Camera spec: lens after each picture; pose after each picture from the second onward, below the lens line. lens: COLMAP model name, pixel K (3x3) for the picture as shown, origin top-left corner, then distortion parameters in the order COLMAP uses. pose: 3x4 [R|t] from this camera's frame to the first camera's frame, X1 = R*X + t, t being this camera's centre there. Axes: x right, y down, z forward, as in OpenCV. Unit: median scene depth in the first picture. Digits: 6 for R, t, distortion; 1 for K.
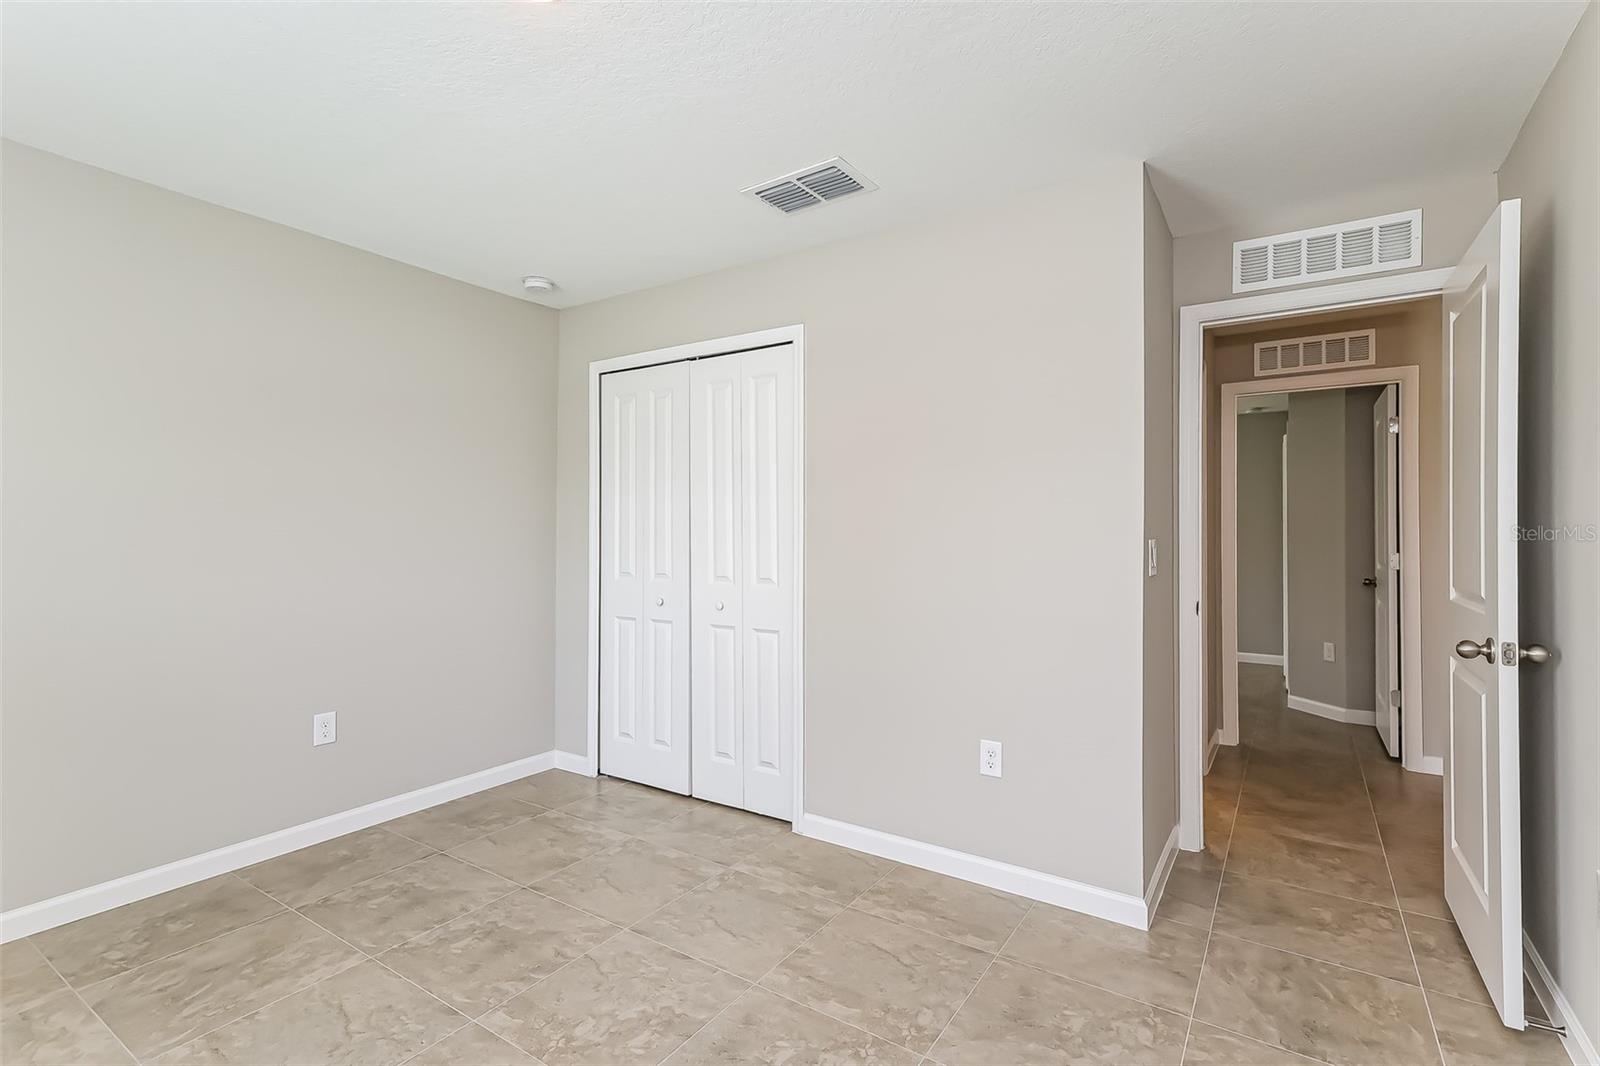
lens RADIAL K [[748.9, 0, 803.6], [0, 748.9, 523.7], [0, 0, 1]] dist [0.003051, 0.000934]
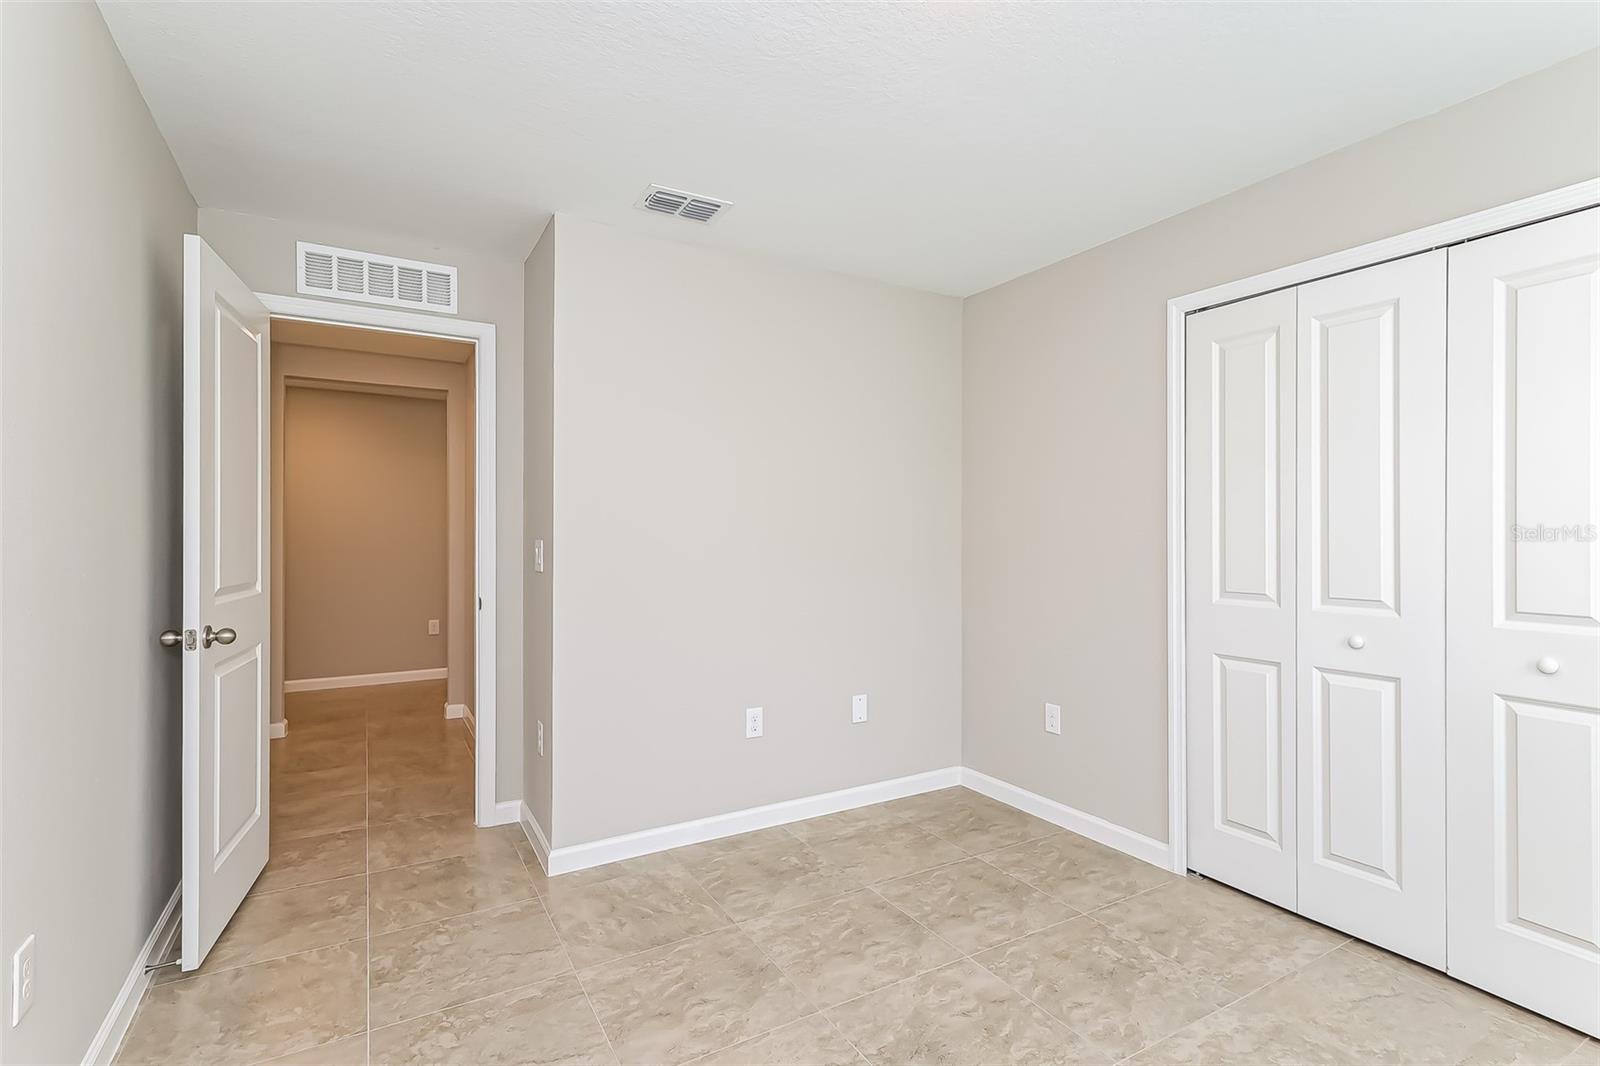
lens RADIAL K [[748.9, 0, 808.3], [0, 748.9, 537.9], [0, 0, 1]] dist [0.003051, 0.000934]
pose [[0.906513, 0.000798, -0.422177, -0.365444], [0.005001, 0.999908, 0.012629, 0.004583], [0.422148, -0.013560, 0.906425, 0.243453]]
